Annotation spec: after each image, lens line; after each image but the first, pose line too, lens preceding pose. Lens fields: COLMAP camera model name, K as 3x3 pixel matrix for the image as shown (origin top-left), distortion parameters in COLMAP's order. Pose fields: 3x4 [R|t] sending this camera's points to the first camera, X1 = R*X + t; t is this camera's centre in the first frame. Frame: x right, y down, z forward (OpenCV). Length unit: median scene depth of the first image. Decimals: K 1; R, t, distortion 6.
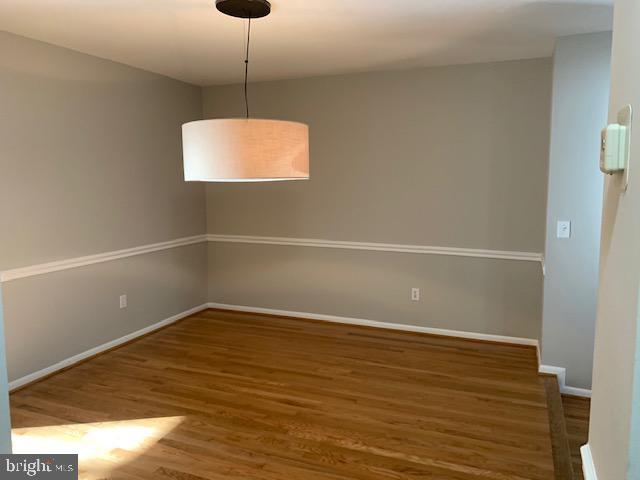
lens RADIAL K [[488.3, 0, 320.0], [0, 488.3, 240.0], [0, 0, 1]] dist [0.054097, -0.088483]
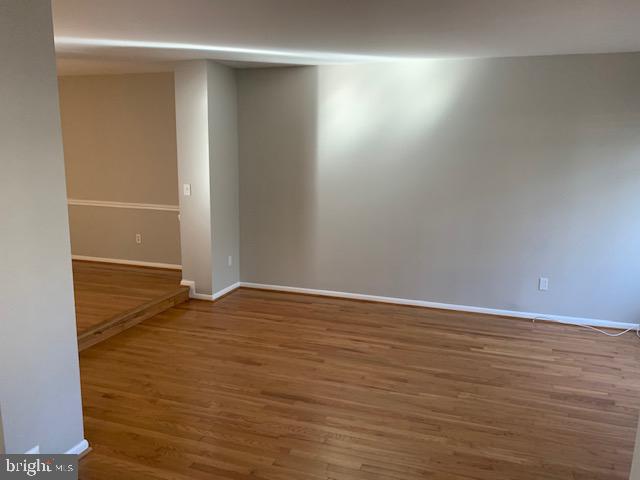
lens RADIAL K [[488.3, 0, 320.0], [0, 488.3, 240.0], [0, 0, 1]] dist [0.054097, -0.088483]
pose [[0.998797, -0.002934, 0.048946, 0.812835], [0.000388, 0.998650, 0.051935, 0.054004], [-0.049033, -0.051854, 0.997450, -0.525578]]
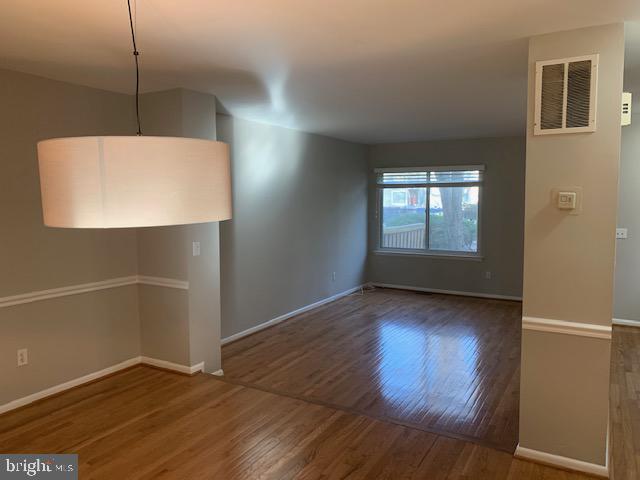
lens RADIAL K [[488.3, 0, 320.0], [0, 488.3, 240.0], [0, 0, 1]] dist [0.054097, -0.088483]
pose [[0.175343, -0.106376, 0.978744, -0.606678], [0.138087, 0.986975, 0.082532, -0.096350], [-0.974775, 0.120681, 0.187748, 0.455195]]
